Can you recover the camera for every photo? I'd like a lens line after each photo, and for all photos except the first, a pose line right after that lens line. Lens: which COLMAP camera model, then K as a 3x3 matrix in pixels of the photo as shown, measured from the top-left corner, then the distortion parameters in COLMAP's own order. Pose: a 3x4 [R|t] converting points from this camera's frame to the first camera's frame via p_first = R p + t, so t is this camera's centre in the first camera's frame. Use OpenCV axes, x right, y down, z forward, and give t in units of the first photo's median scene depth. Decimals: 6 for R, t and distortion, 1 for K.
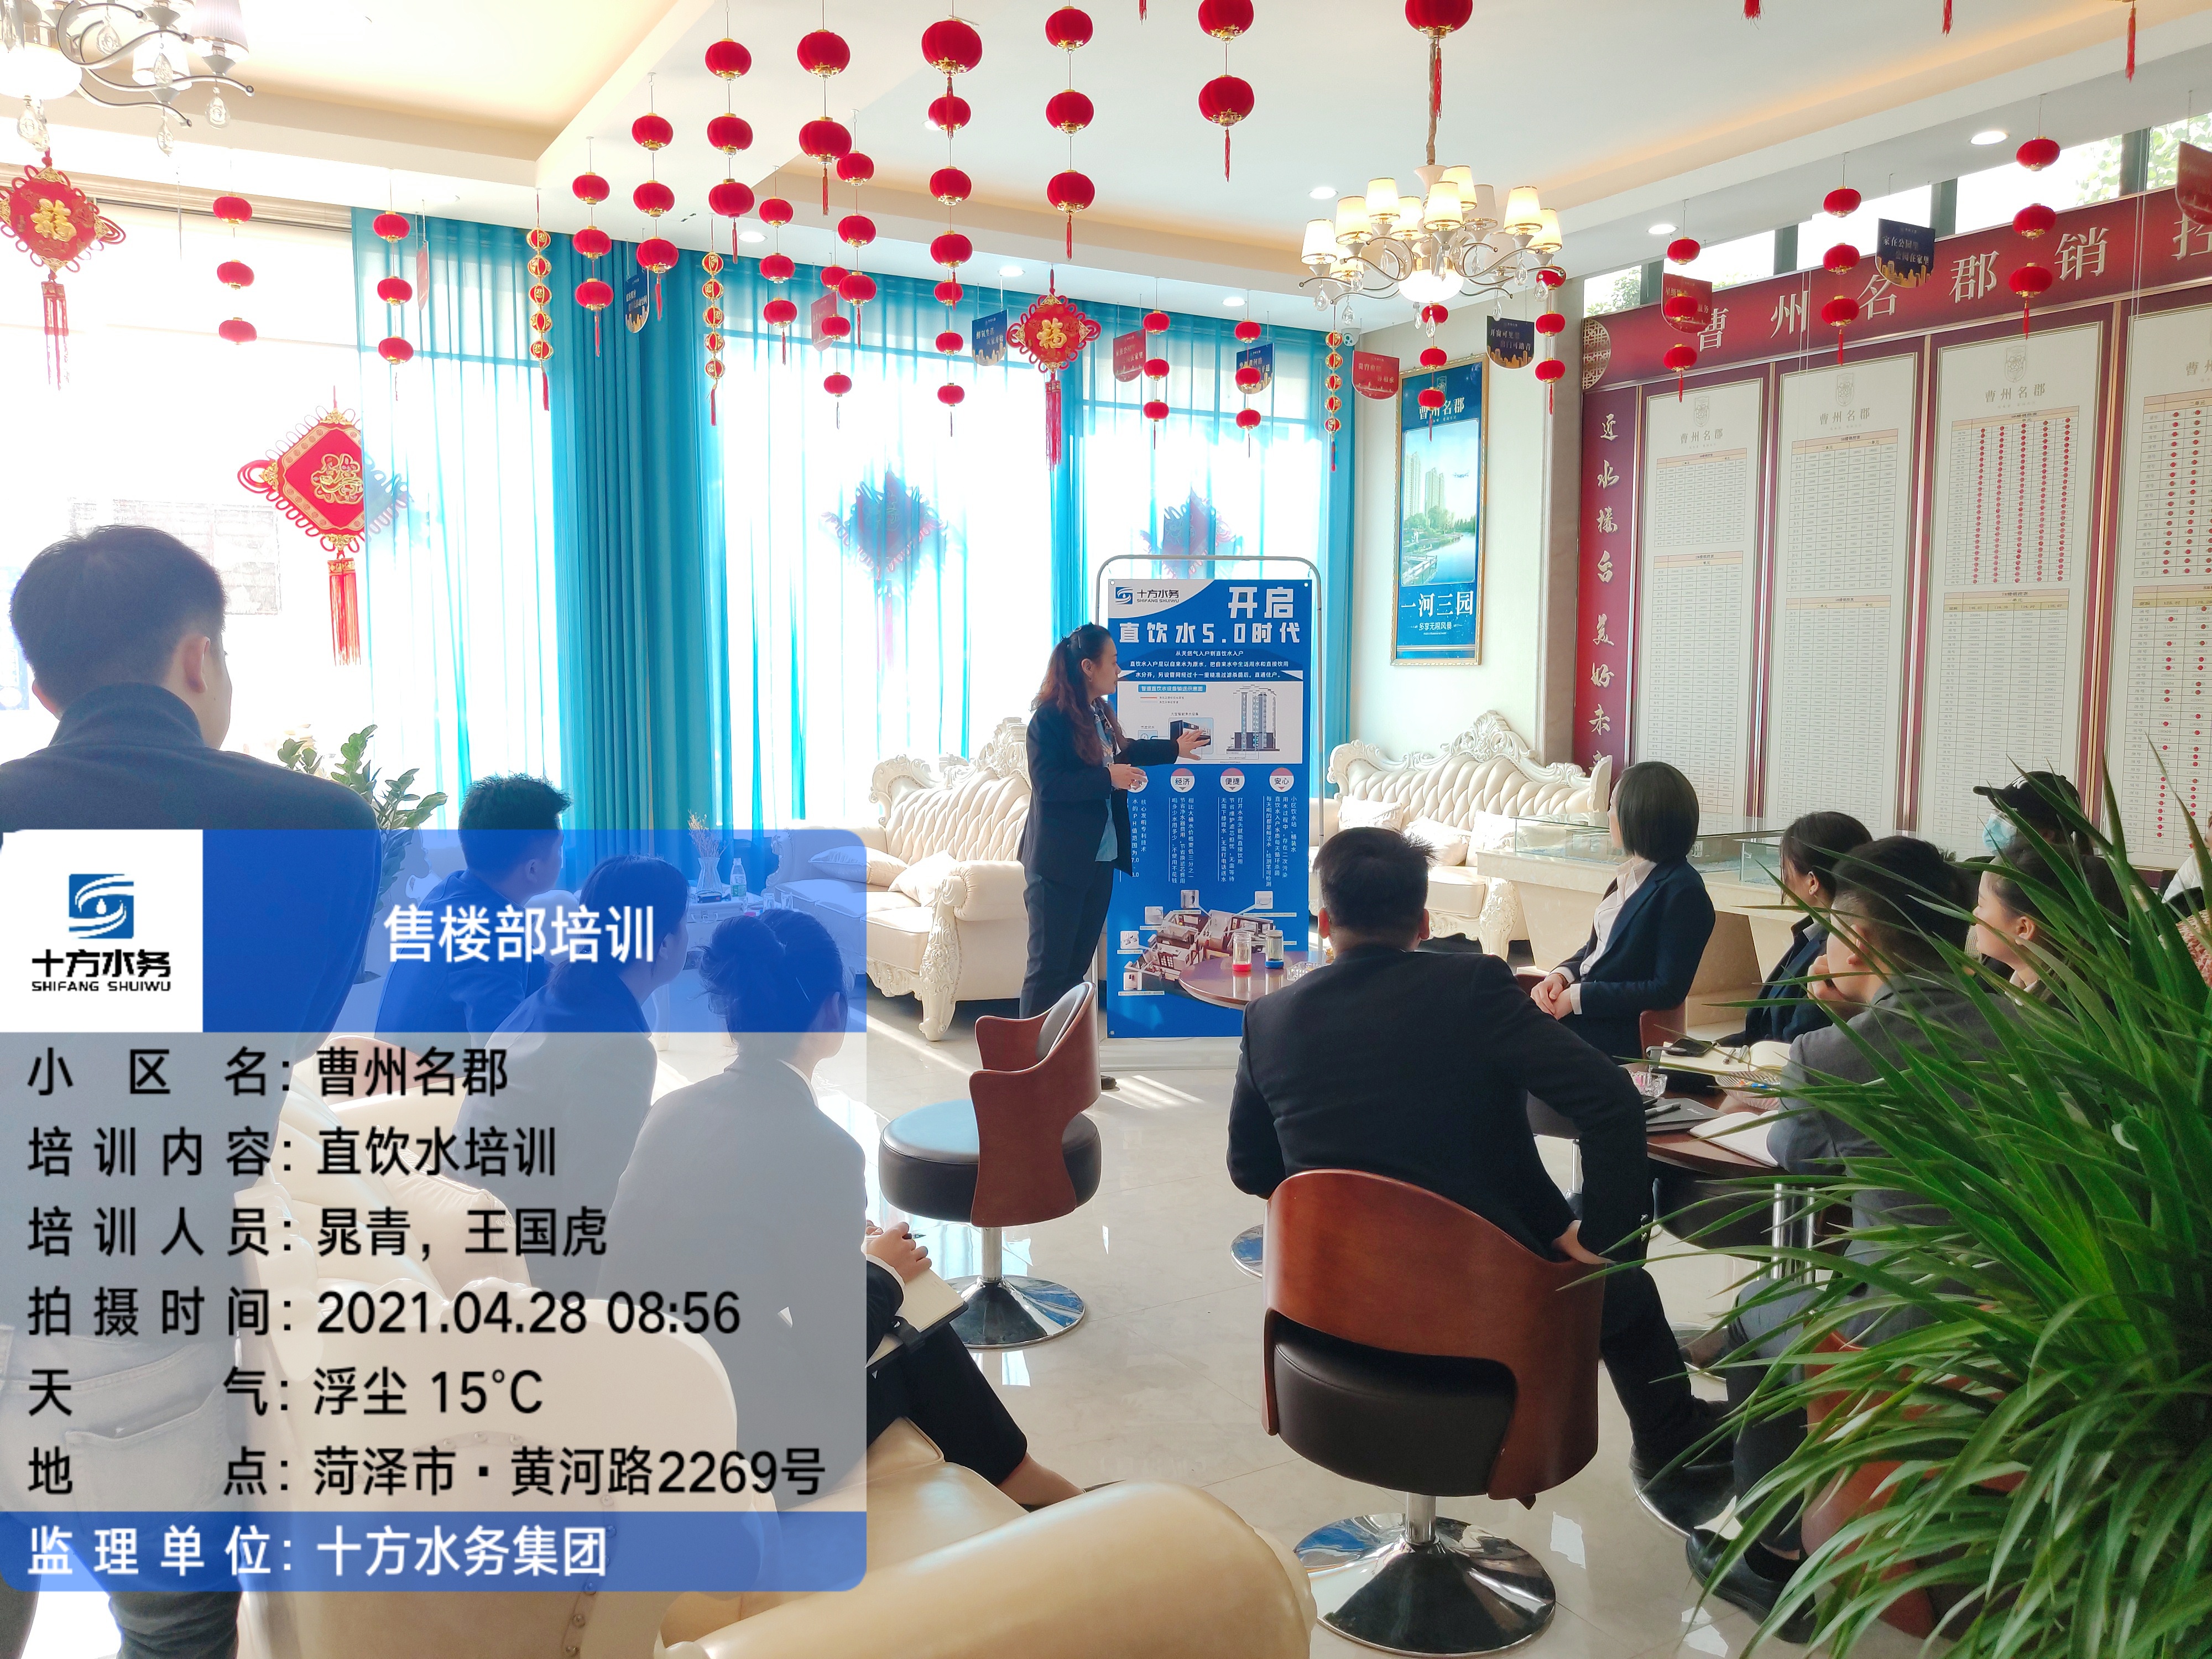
lens RADIAL K [[1750.6, 0, 1110.4], [0, 1750.6, 844.9], [0, 0, 1]] dist [0.020380, -0.031199]
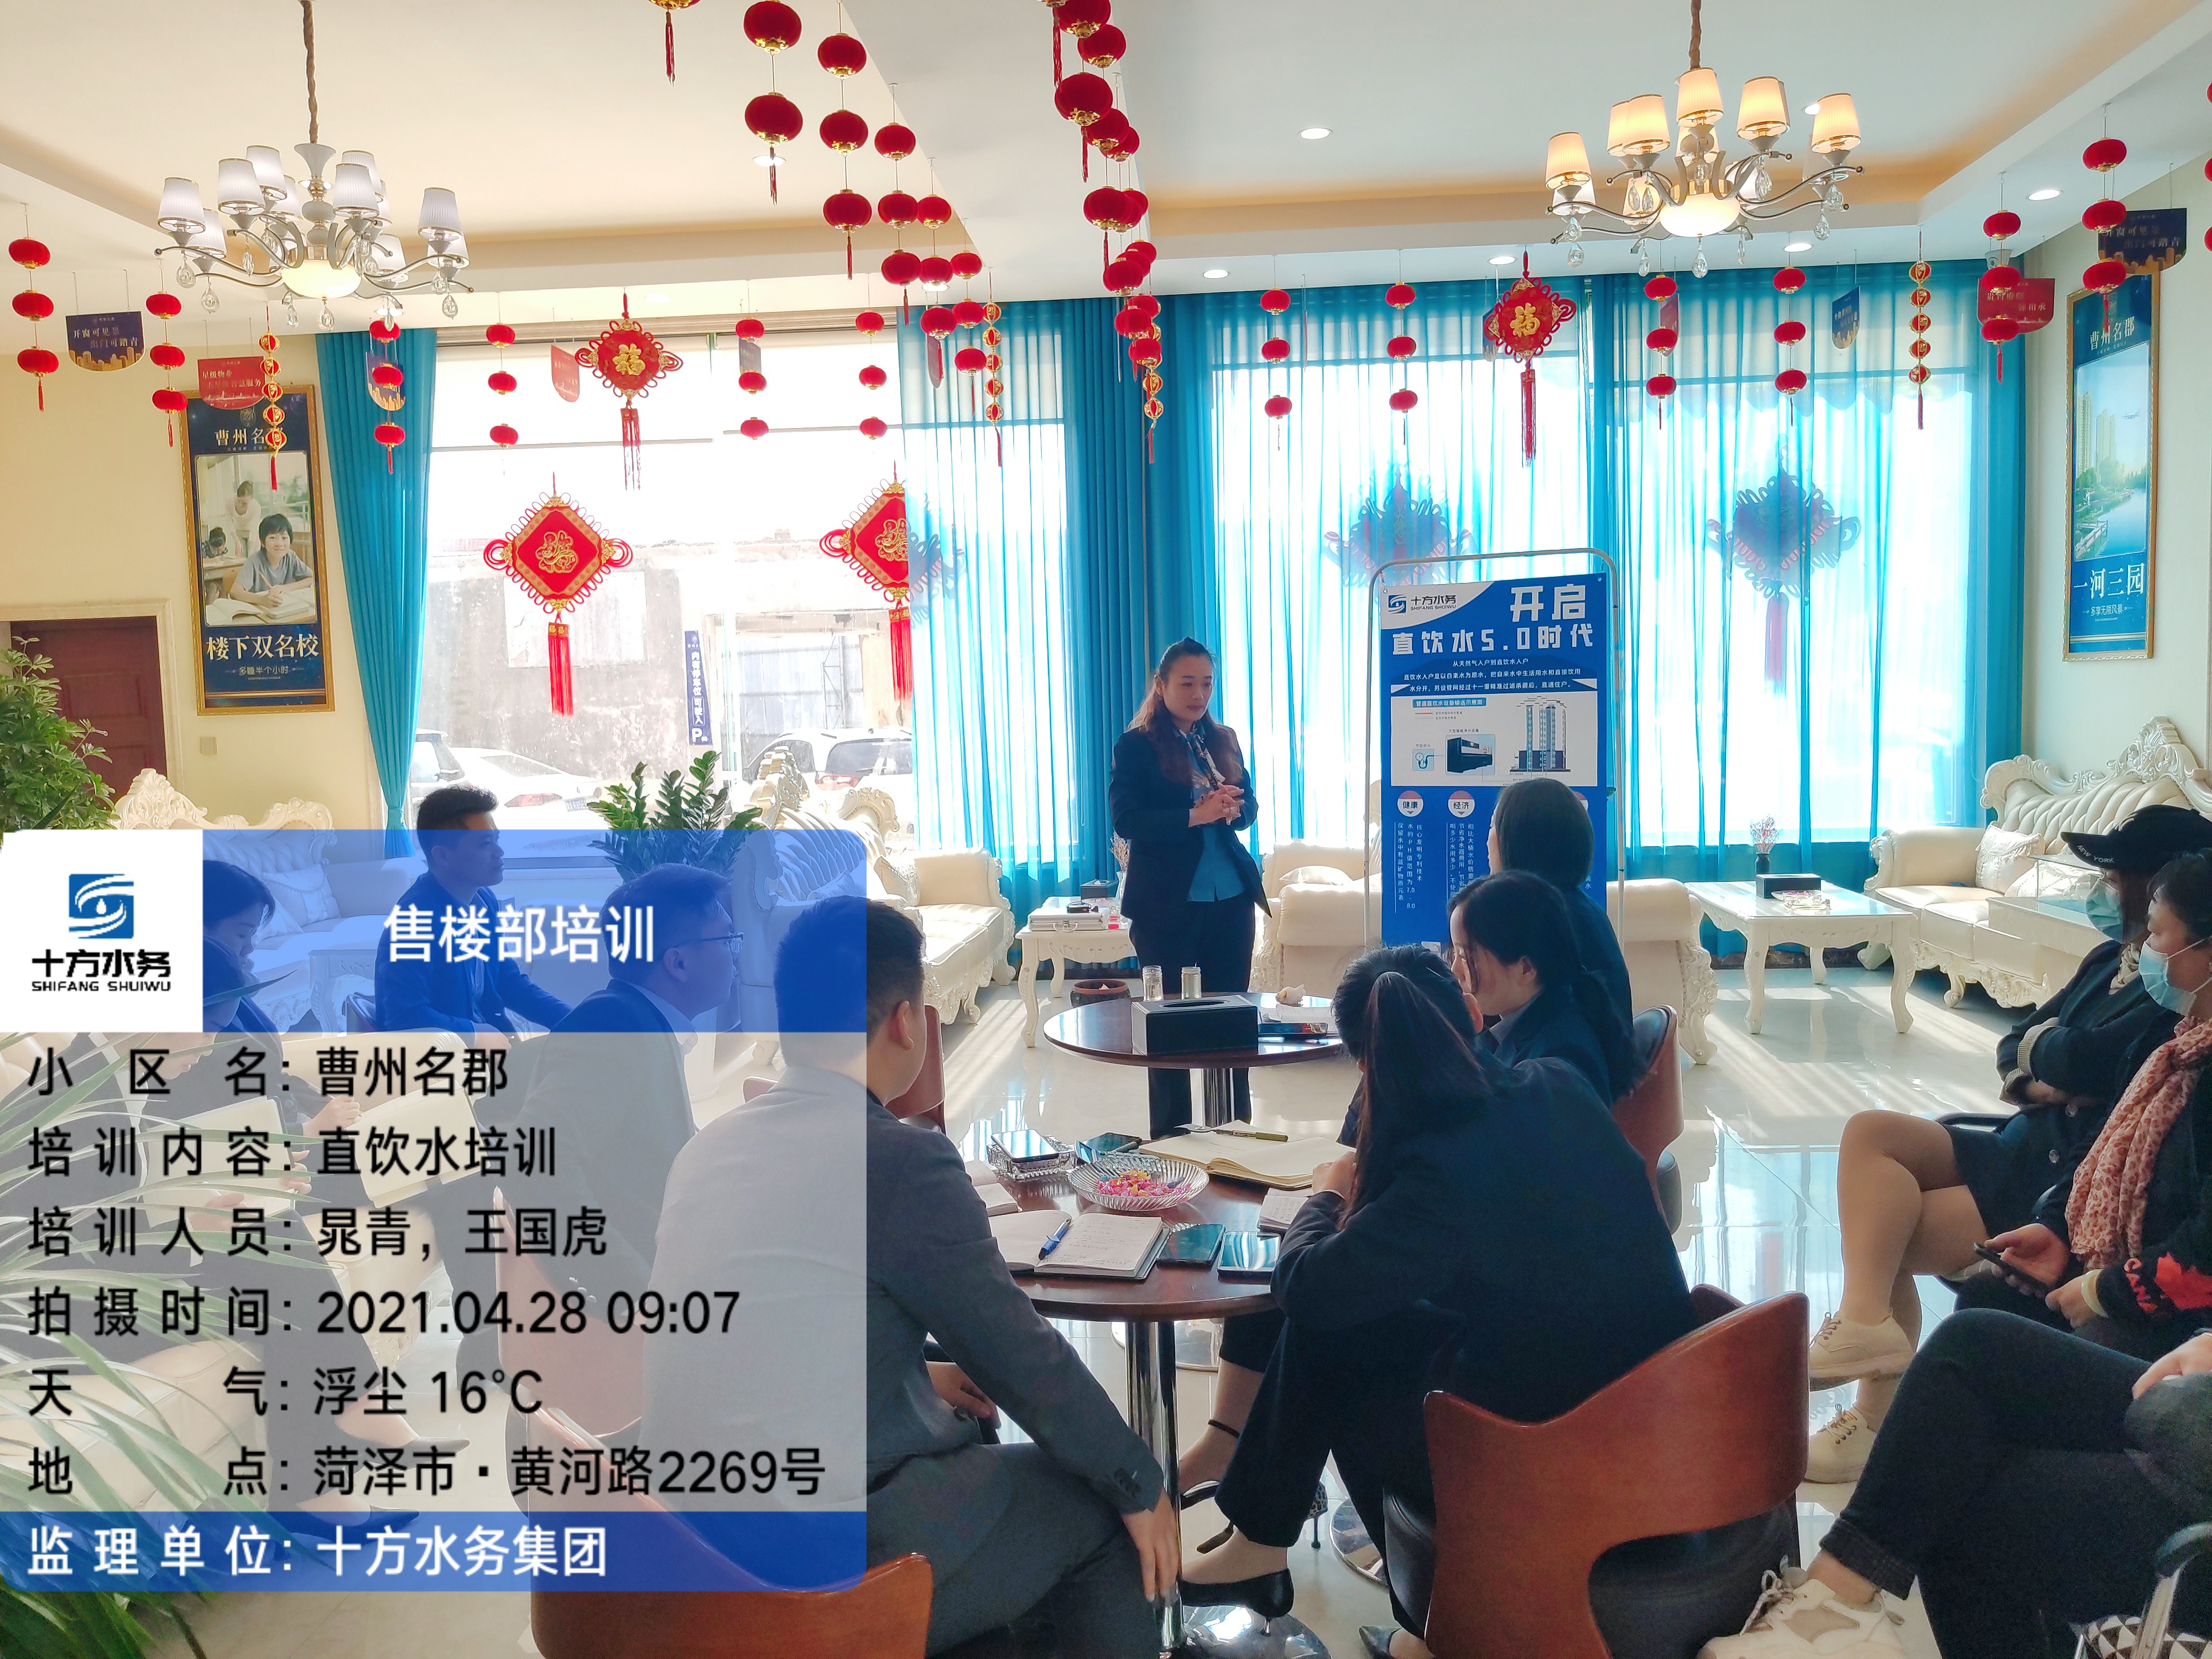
lens RADIAL K [[1750.6, 0, 1105.9], [0, 1750.6, 827.4], [0, 0, 1]] dist [0.020380, -0.031199]
pose [[0.814870, 0.017400, -0.579383, 0.415302], [-0.029319, 0.999507, -0.011219, -0.009381], [0.578902, 0.026129, 0.814978, 0.158006]]
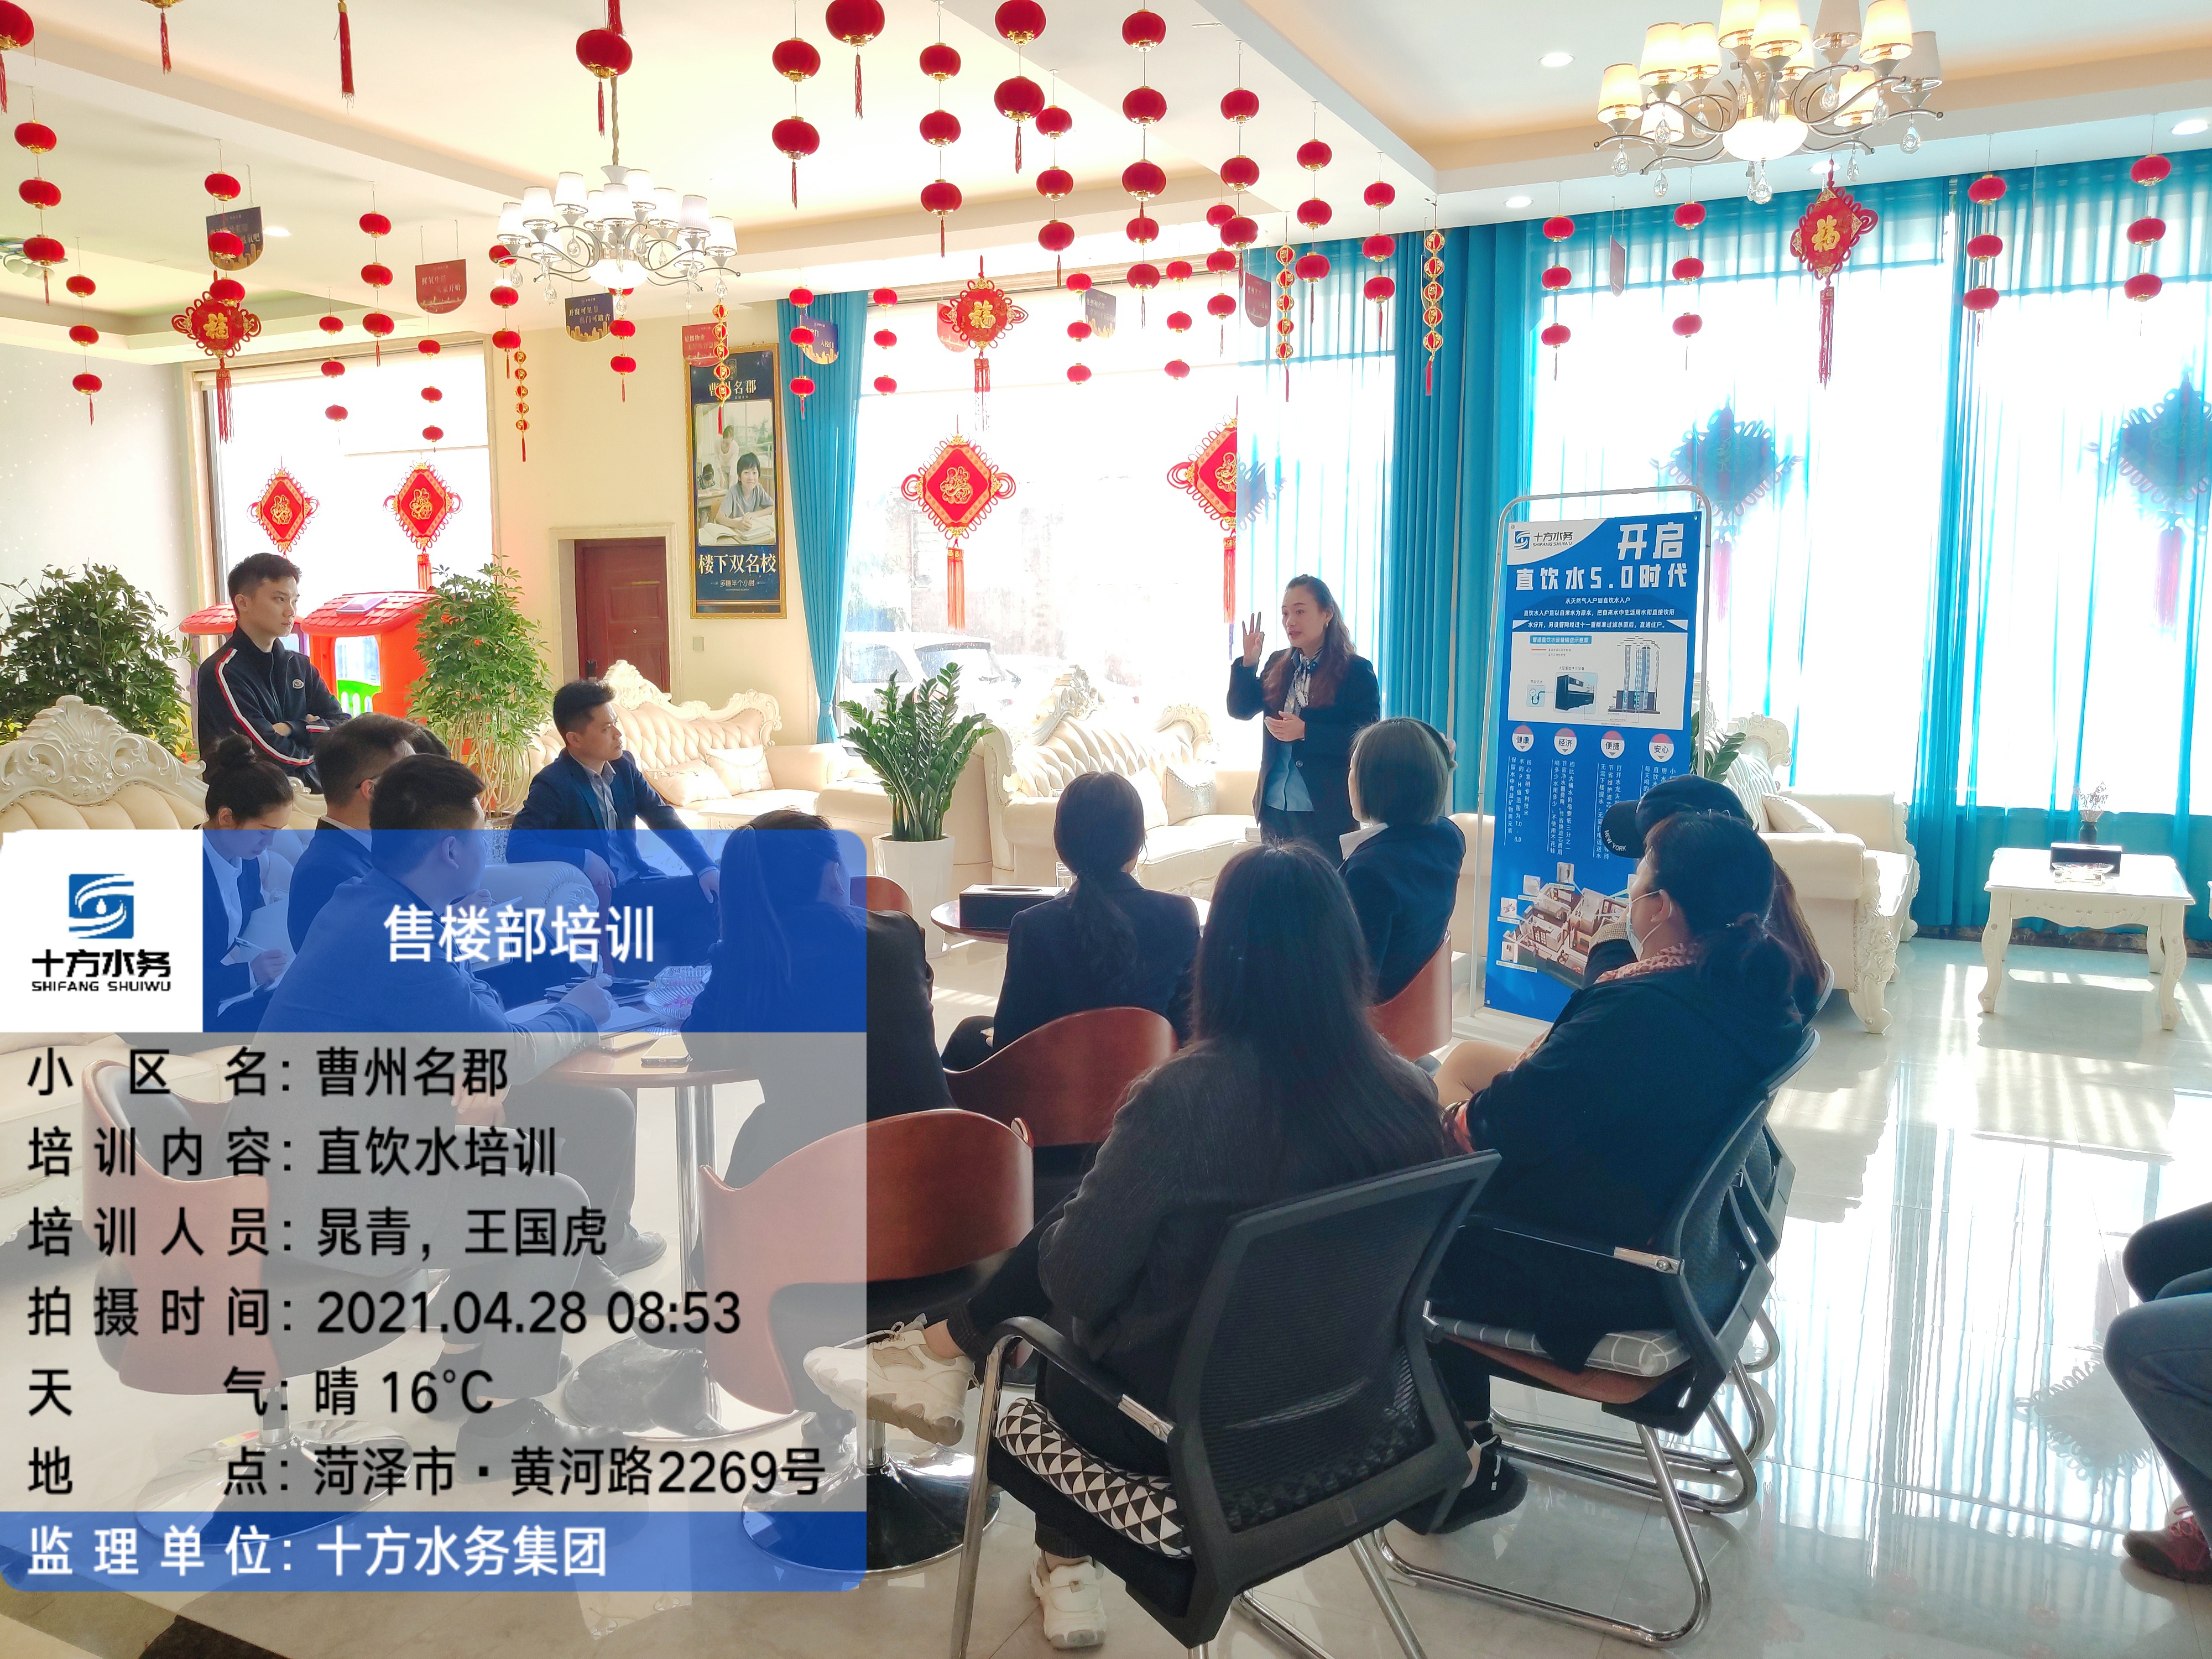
lens RADIAL K [[1750.6, 0, 1102.9], [0, 1750.6, 836.9], [0, 0, 1]] dist [0.020380, -0.031199]
pose [[0.520107, 0.099884, -0.848240, 0.692560], [-0.087894, 0.994125, 0.063169, -0.023985], [0.849566, 0.041701, 0.525831, 0.319931]]
